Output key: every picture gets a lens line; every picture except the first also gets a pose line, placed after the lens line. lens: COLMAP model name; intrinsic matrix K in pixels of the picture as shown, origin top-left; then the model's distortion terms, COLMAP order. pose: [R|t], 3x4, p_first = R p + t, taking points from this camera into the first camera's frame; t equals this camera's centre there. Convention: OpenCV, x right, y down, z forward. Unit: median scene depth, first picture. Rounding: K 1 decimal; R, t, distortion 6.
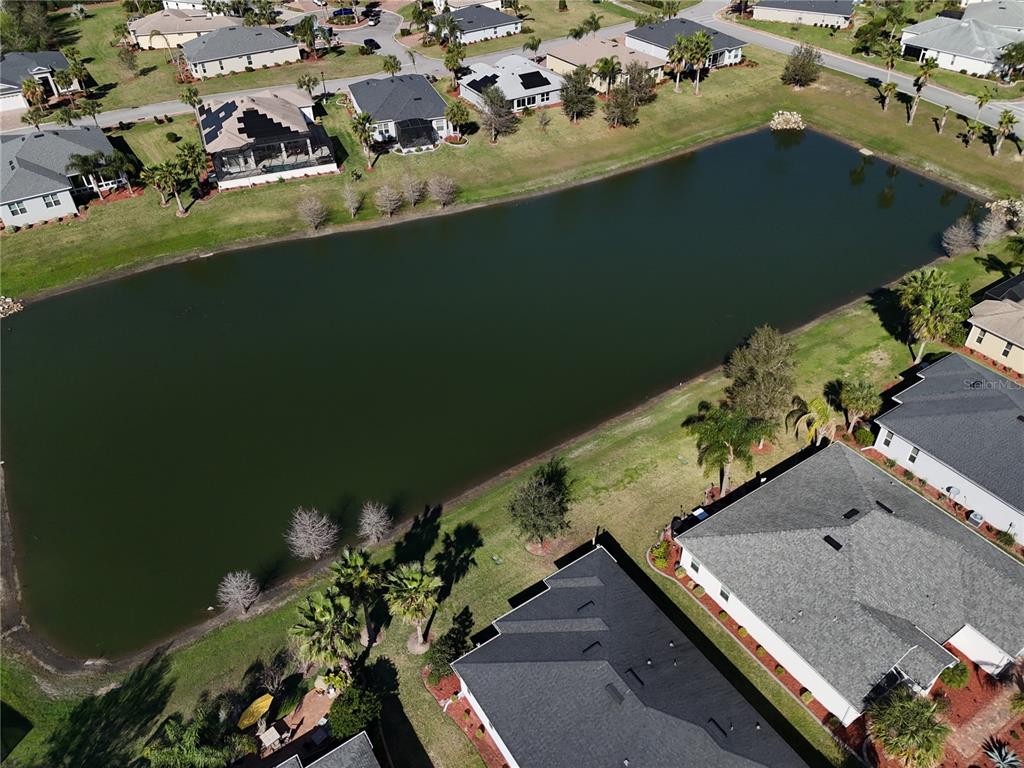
lens RADIAL K [[751.3, 0, 509.6], [0, 751.3, 381.8], [0, 0, 1]] dist [0.074916, -0.067321]
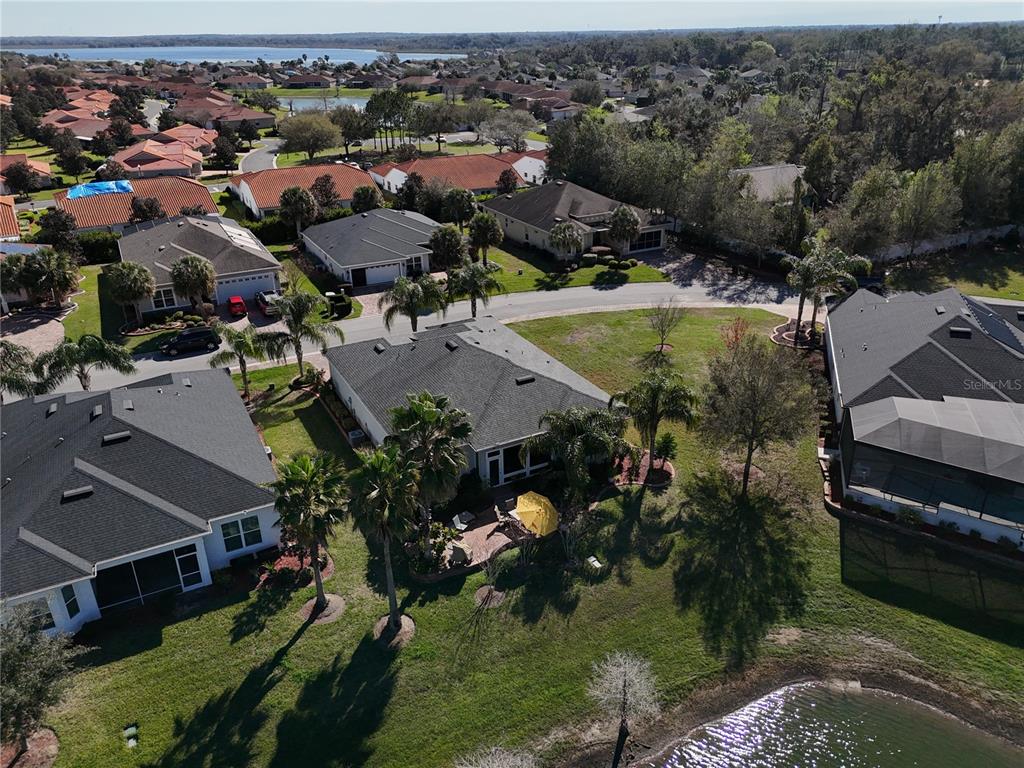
lens RADIAL K [[751.3, 0, 520.6], [0, 751.3, 385.0], [0, 0, 1]] dist [0.074916, -0.067321]
pose [[-0.994671, -0.003806, 0.103029, -0.162357], [0.091241, 0.432817, 0.896852, -0.148129], [-0.048006, 0.901474, -0.430163, 0.499447]]
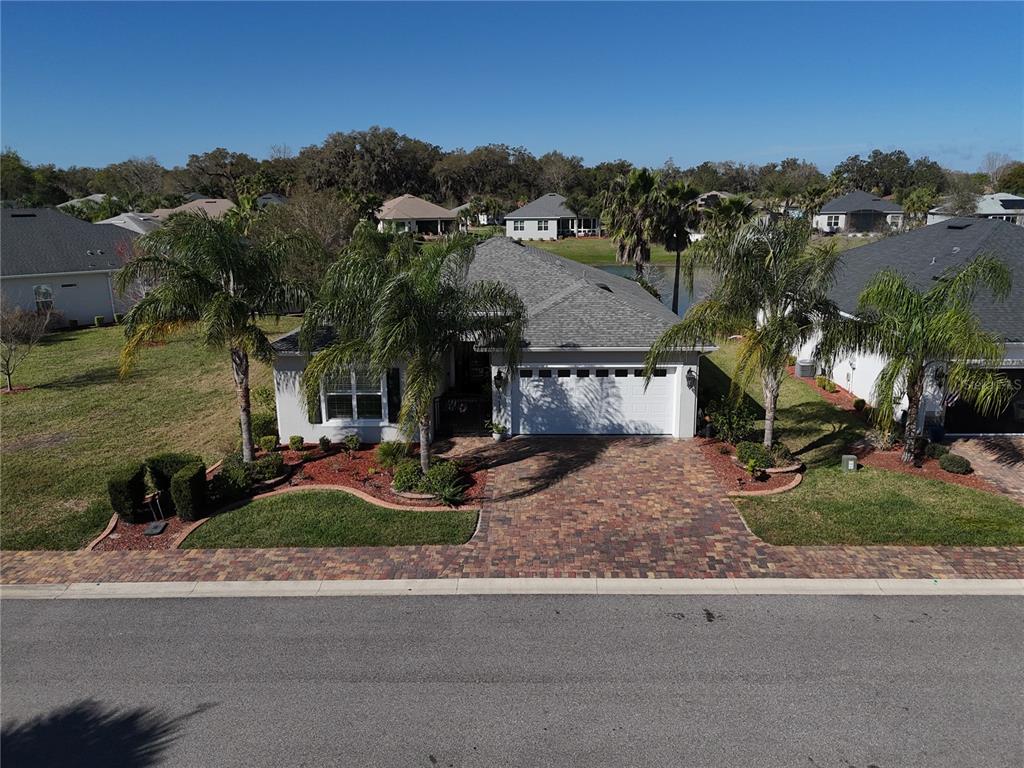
lens RADIAL K [[751.3, 0, 514.8], [0, 751.3, 375.7], [0, 0, 1]] dist [0.074916, -0.067321]
pose [[0.822856, 0.146107, -0.549146, 0.079040], [-0.365758, 0.875763, -0.315054, 0.345364], [0.434890, 0.460099, 0.774067, 0.106575]]
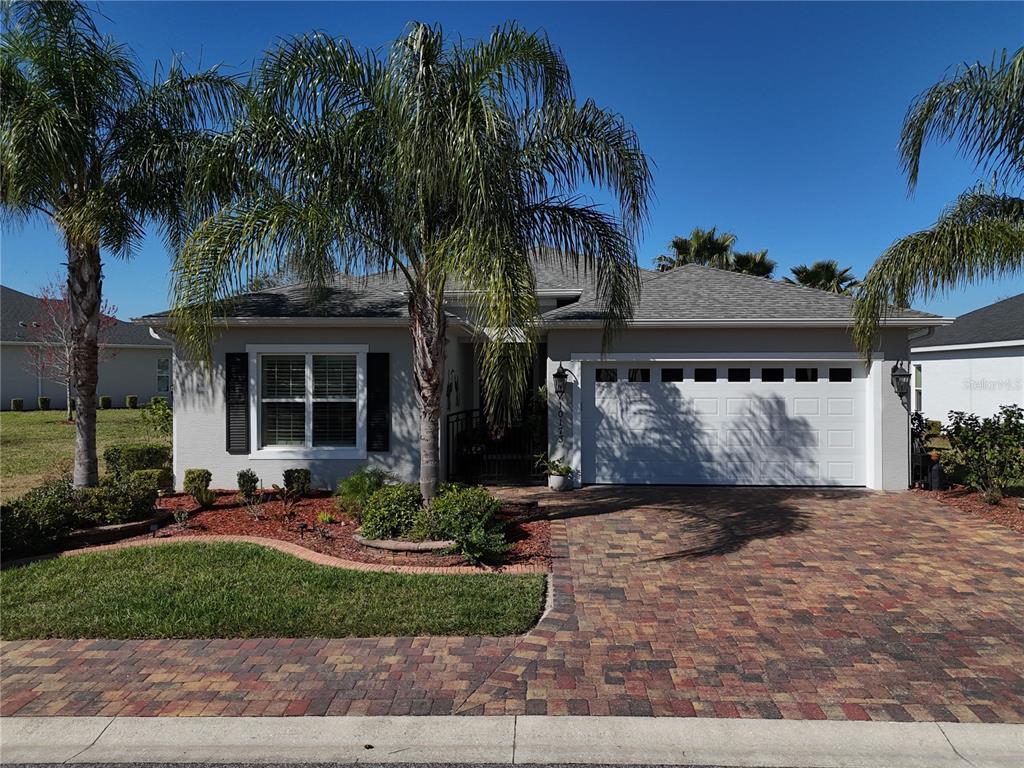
lens RADIAL K [[751.3, 0, 514.7], [0, 751.3, 382.9], [0, 0, 1]] dist [0.074916, -0.067321]
pose [[0.815339, 0.026700, -0.578368, 0.025511], [-0.379055, 0.779709, -0.498368, 0.345468], [0.437653, 0.625572, 0.645848, 0.184542]]
